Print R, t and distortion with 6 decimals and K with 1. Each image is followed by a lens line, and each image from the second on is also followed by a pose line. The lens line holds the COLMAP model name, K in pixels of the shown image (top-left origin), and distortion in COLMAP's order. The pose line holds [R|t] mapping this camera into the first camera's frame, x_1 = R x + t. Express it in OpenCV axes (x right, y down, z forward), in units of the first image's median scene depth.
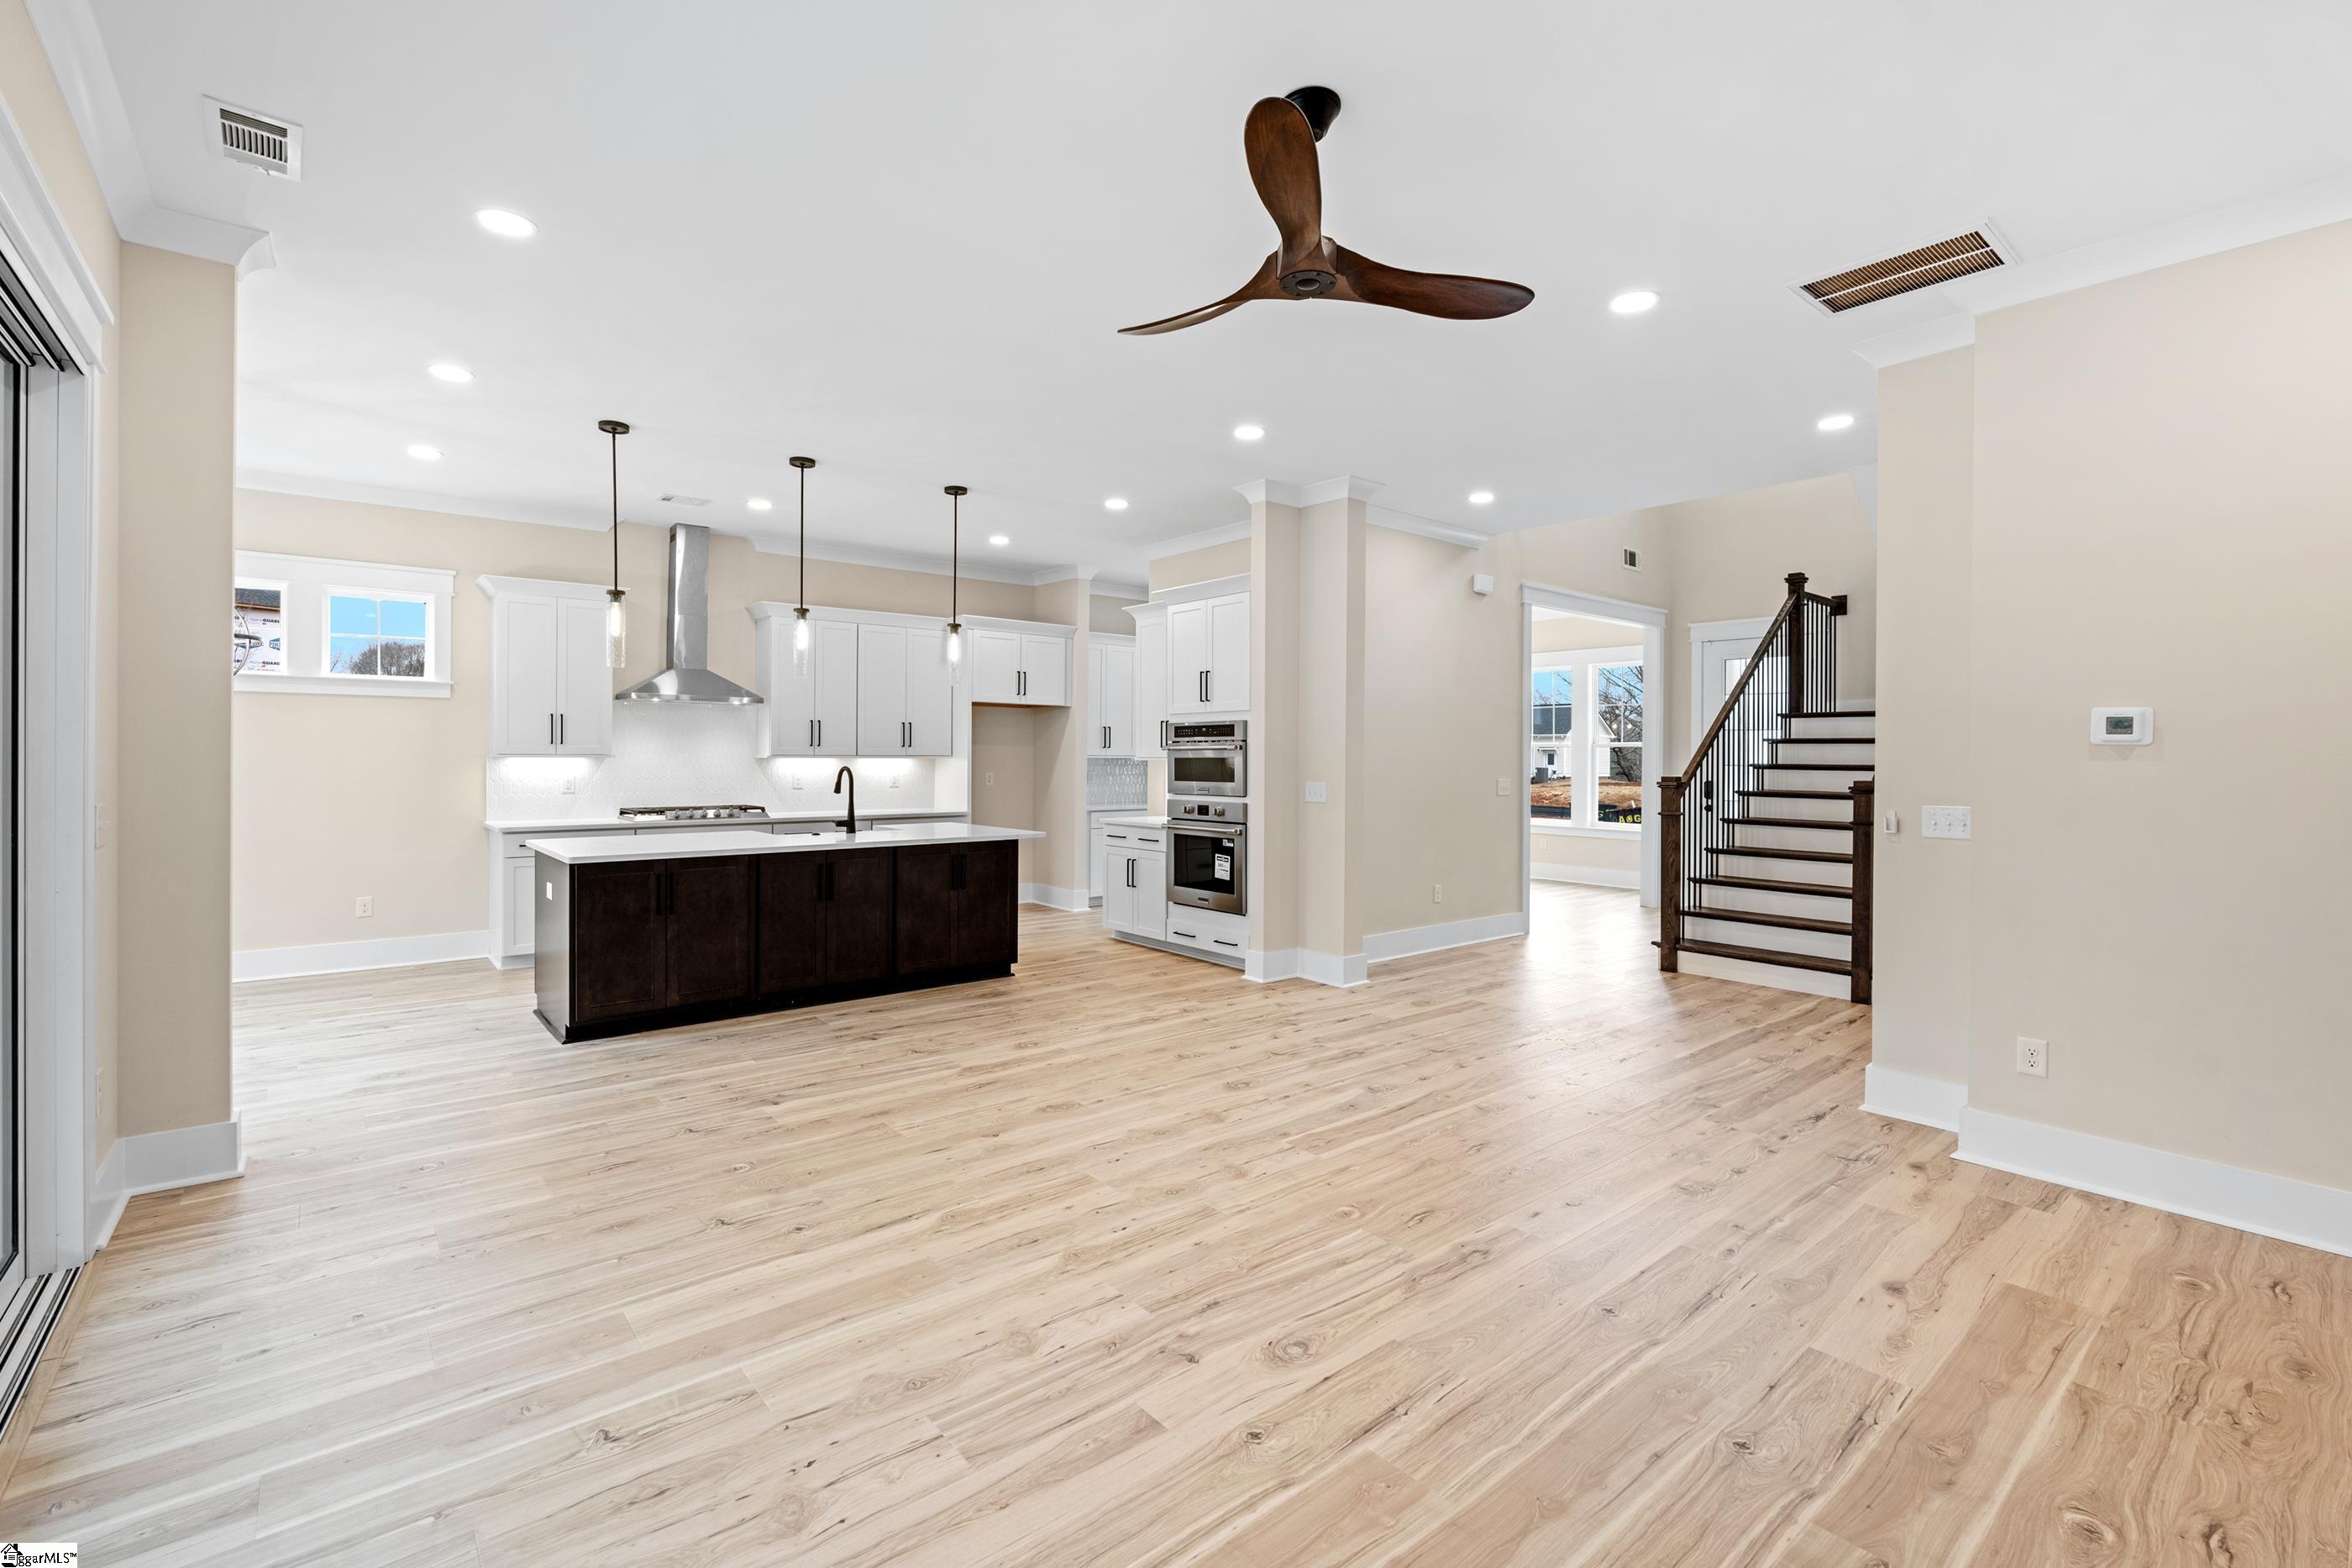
lens RADIAL K [[1034.1, 0, 1166.7], [0, 1034.1, 761.5], [0, 0, 1]] dist [-0.002830, -0.000373]
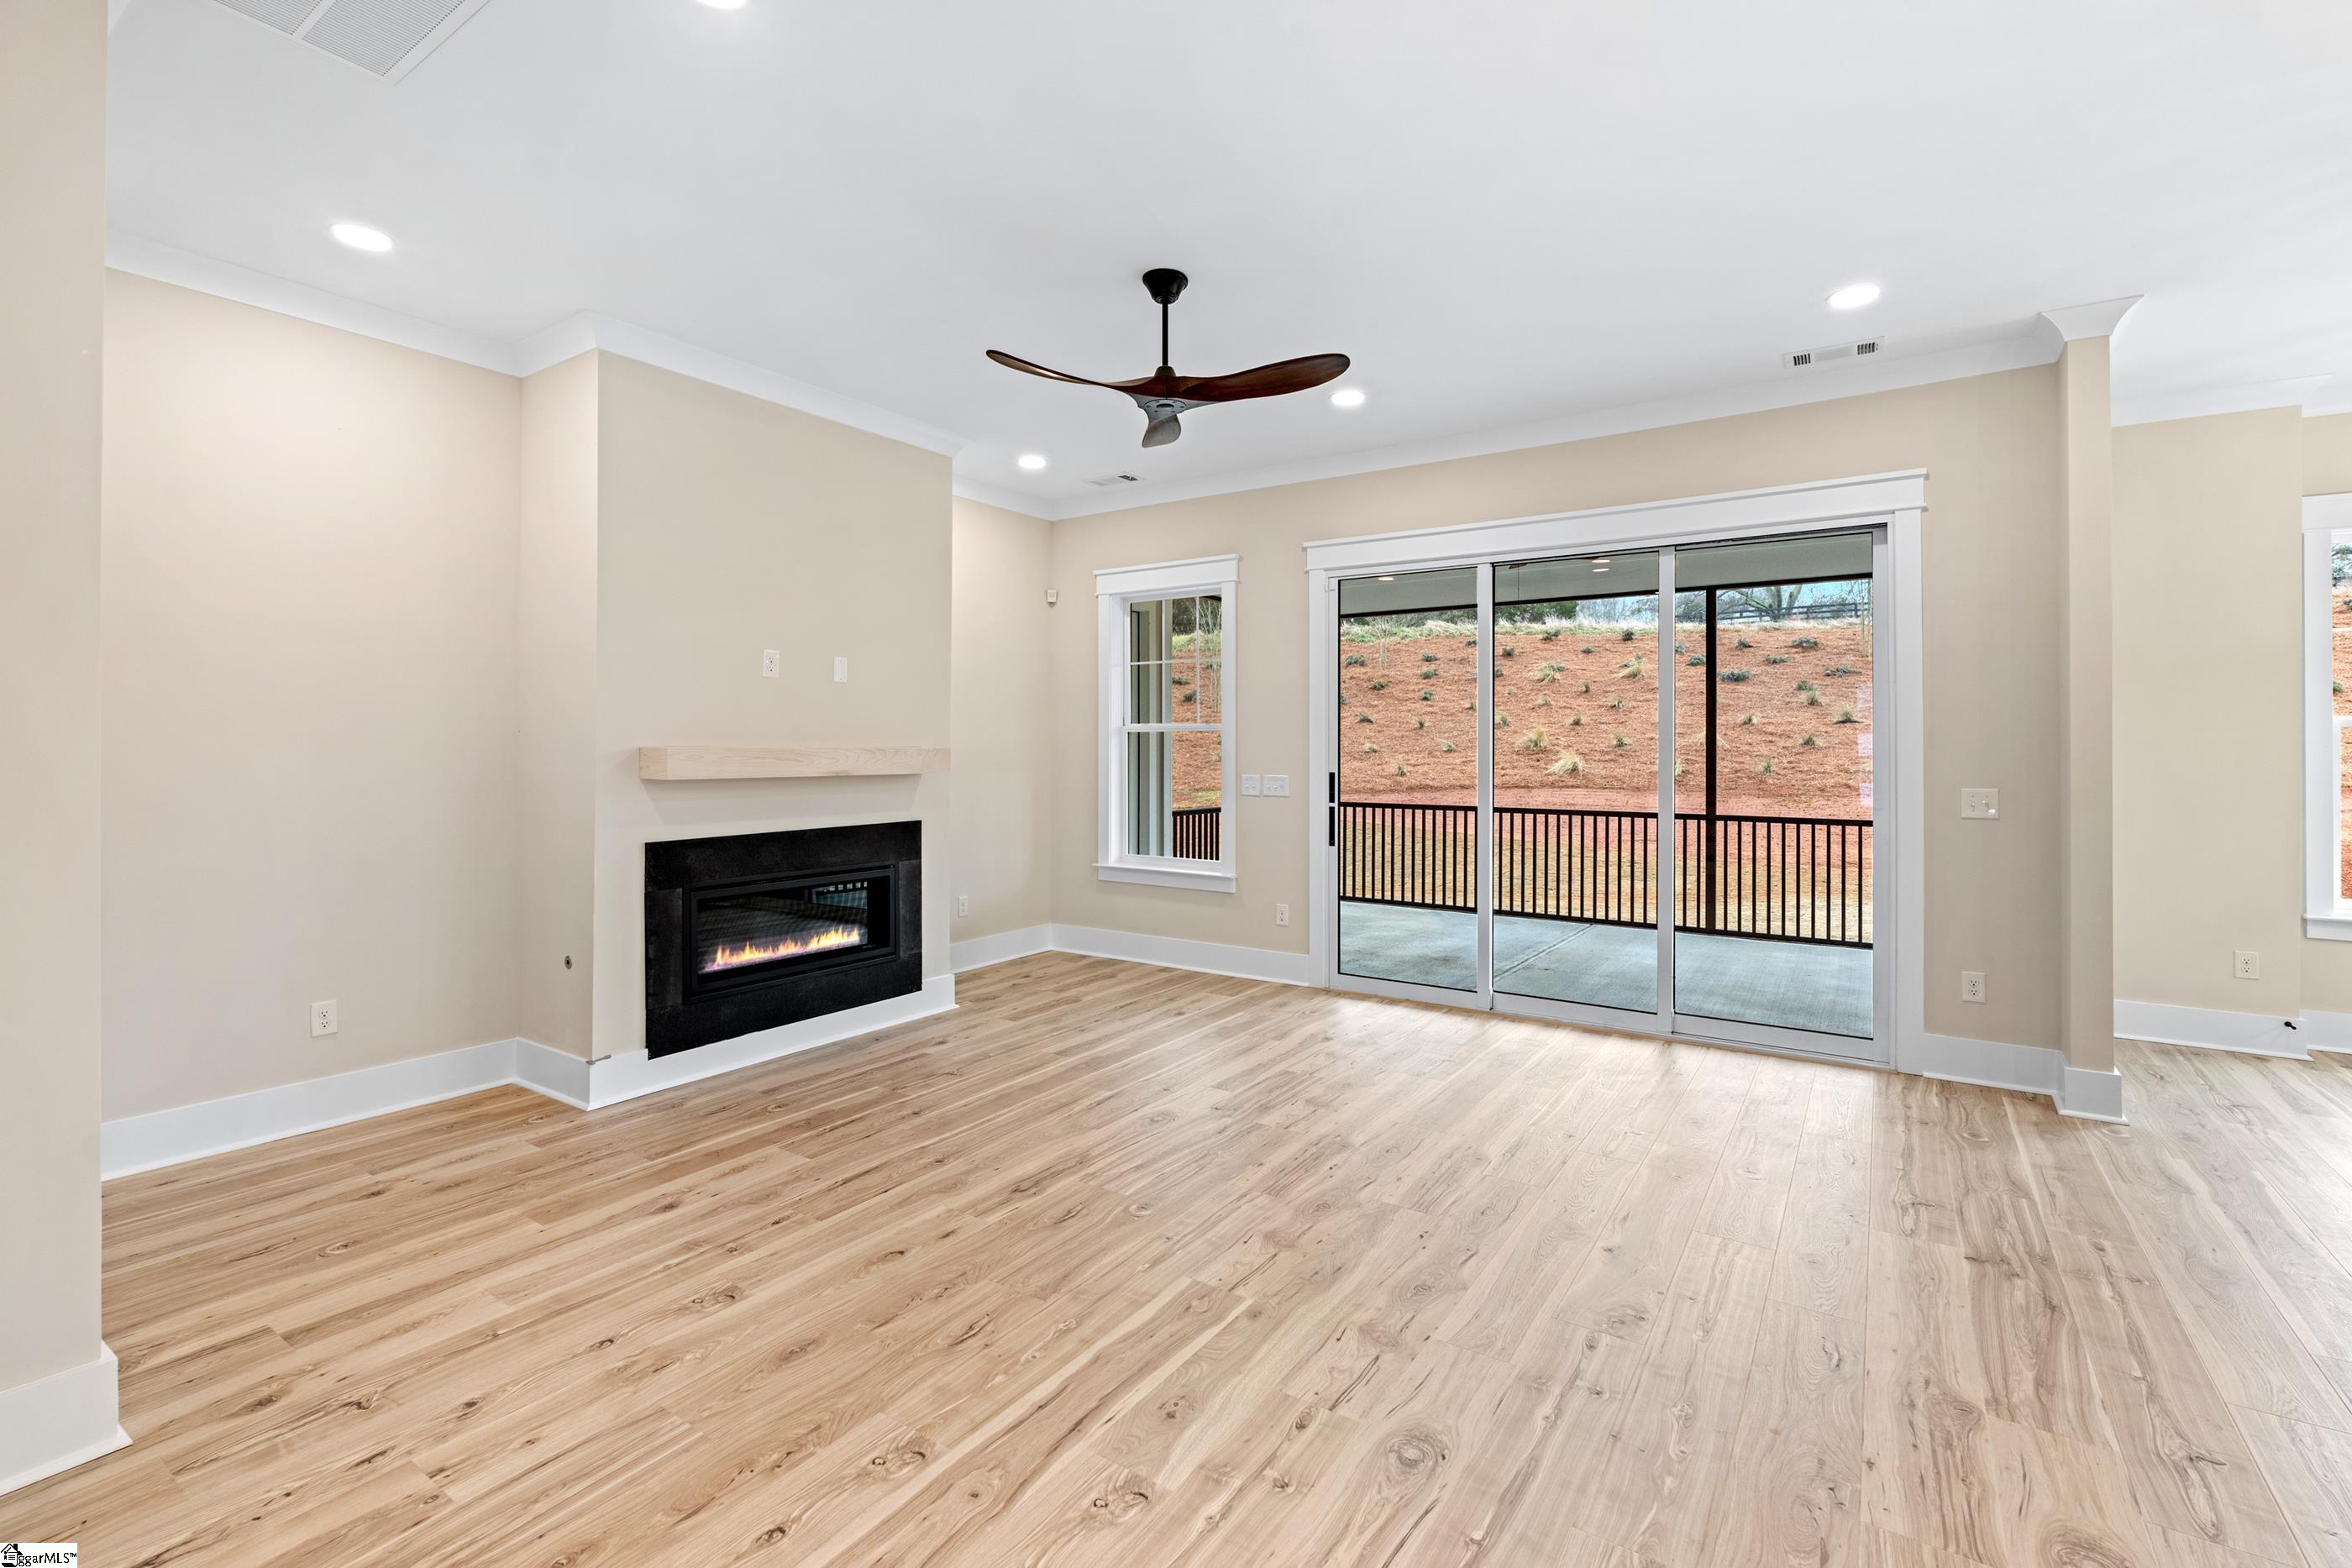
lens RADIAL K [[1041.4, 0, 1172.6], [0, 1041.4, 744.5], [0, 0, 1]] dist [-0.006170, 0.000276]
pose [[-0.960323, -0.010077, -0.278708, 0.285317], [-0.010584, 0.999944, 0.000316, -0.005427], [0.278689, 0.003253, -0.960376, 1.307168]]
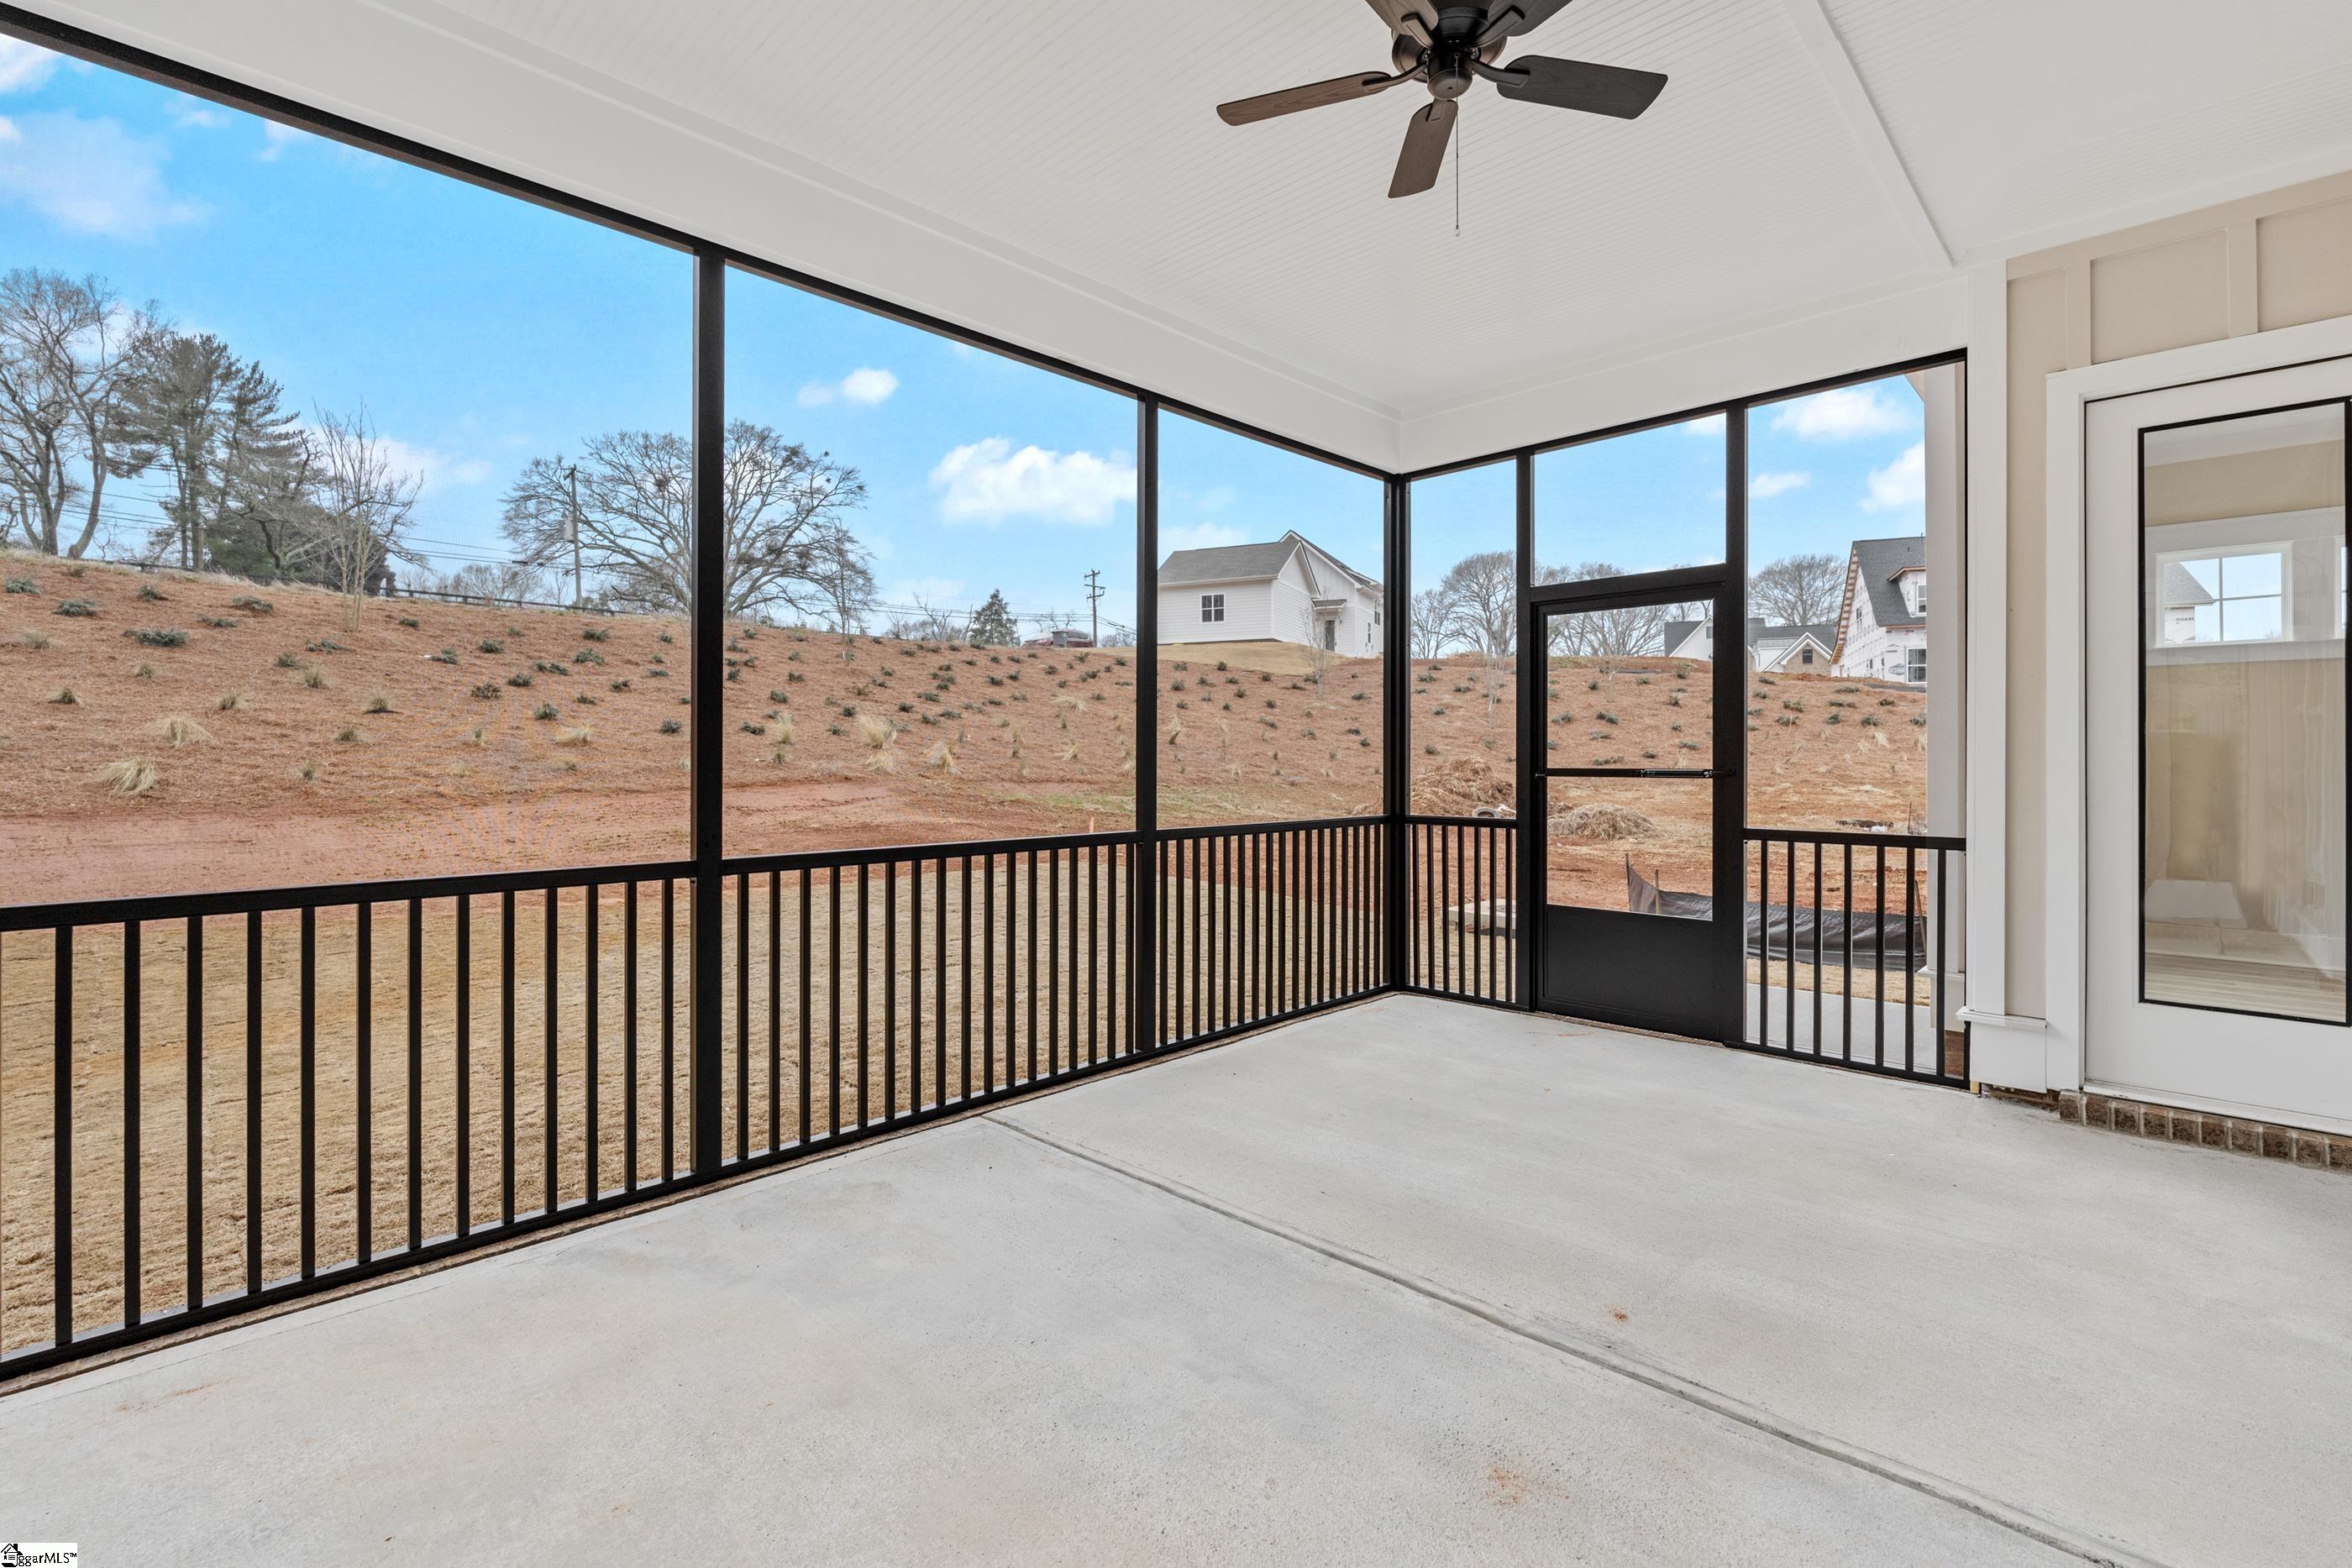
lens RADIAL K [[1049.3, 0, 1189.7], [0, 1049.3, 760.3], [0, 0, 1]] dist [-0.002702, -0.004194]
pose [[0.110776, -0.006731, -0.993823, -0.162762], [-0.004118, 0.999965, -0.007232, 0.049670], [0.993837, 0.004894, 0.110744, -0.219183]]
